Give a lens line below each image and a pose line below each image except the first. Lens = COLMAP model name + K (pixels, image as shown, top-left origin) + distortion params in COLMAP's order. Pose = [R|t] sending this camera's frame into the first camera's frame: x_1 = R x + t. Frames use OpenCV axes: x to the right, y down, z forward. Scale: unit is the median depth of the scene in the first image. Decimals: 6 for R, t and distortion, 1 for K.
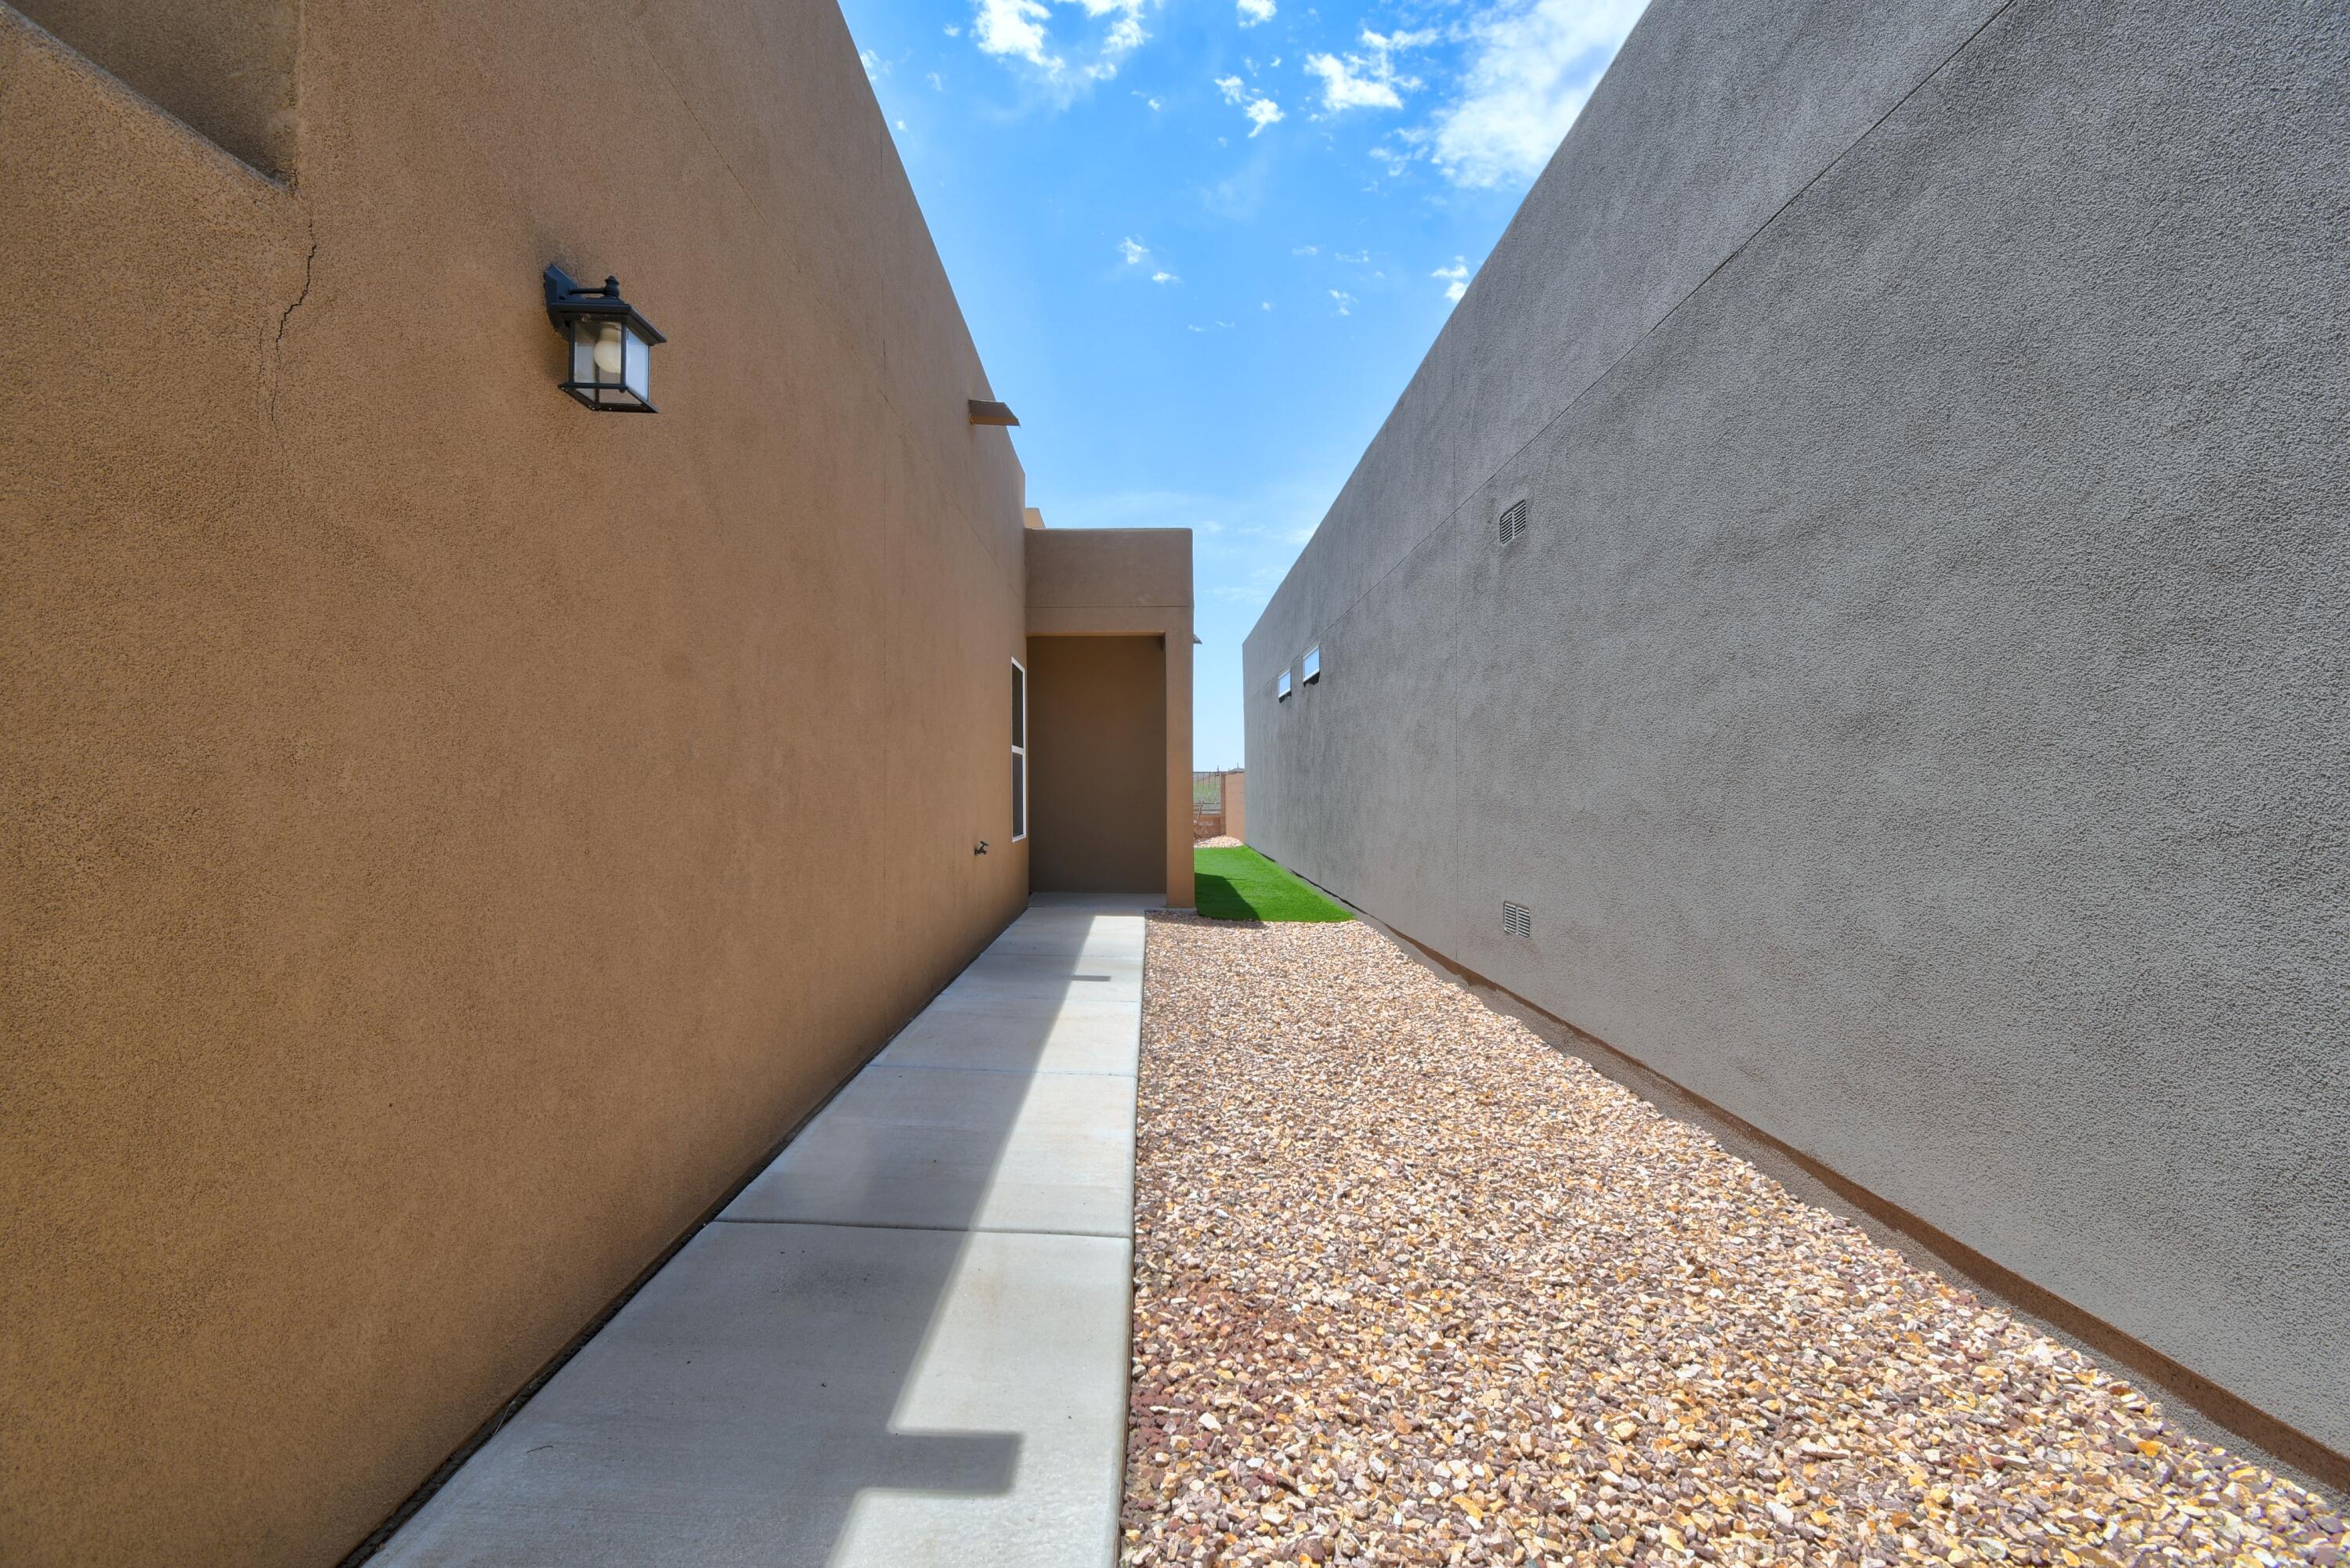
lens RADIAL K [[1054.0, 0, 1169.4], [0, 1054.0, 788.0], [0, 0, 1]] dist [-0.001909, -0.001138]
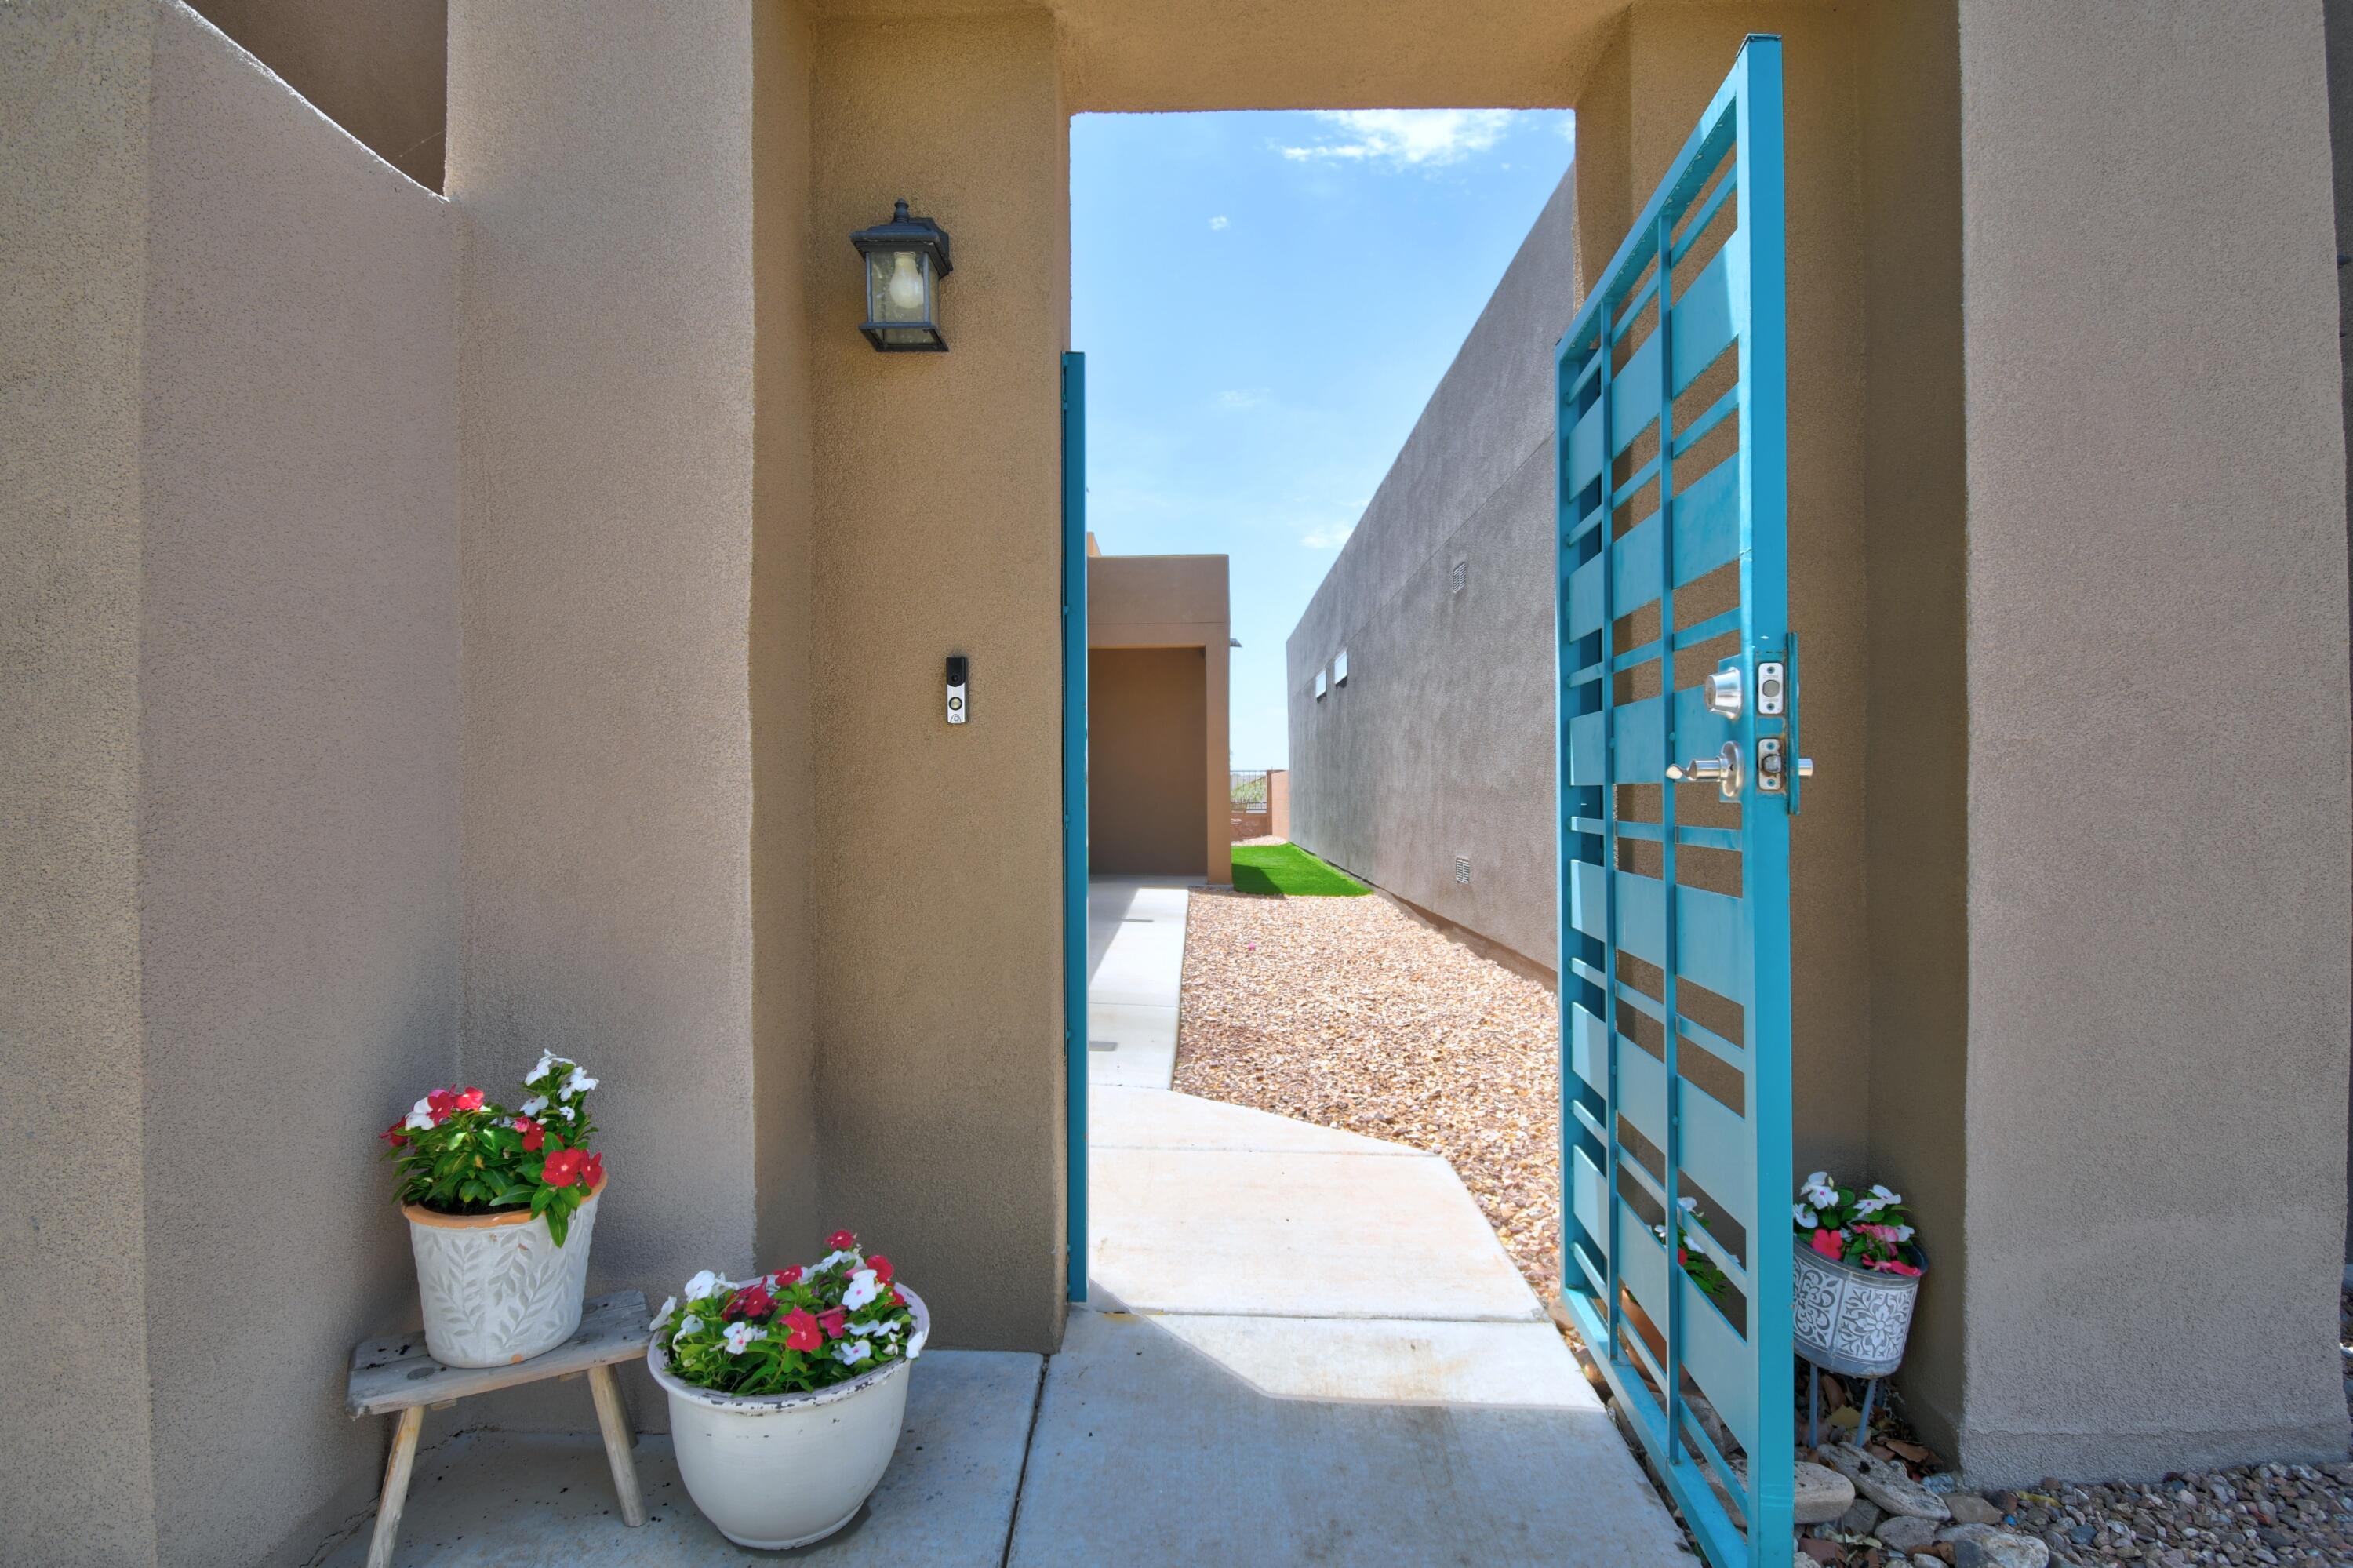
lens RADIAL K [[1228.7, 0, 1176.2], [0, 1228.7, 782.0], [0, 0, 1]] dist [0.000301, 0.000003]
pose [[0.999406, -0.002672, -0.034364, 0.010990], [0.002346, 0.999952, -0.009519, 0.016339], [0.034388, 0.009433, 0.999364, -0.377756]]
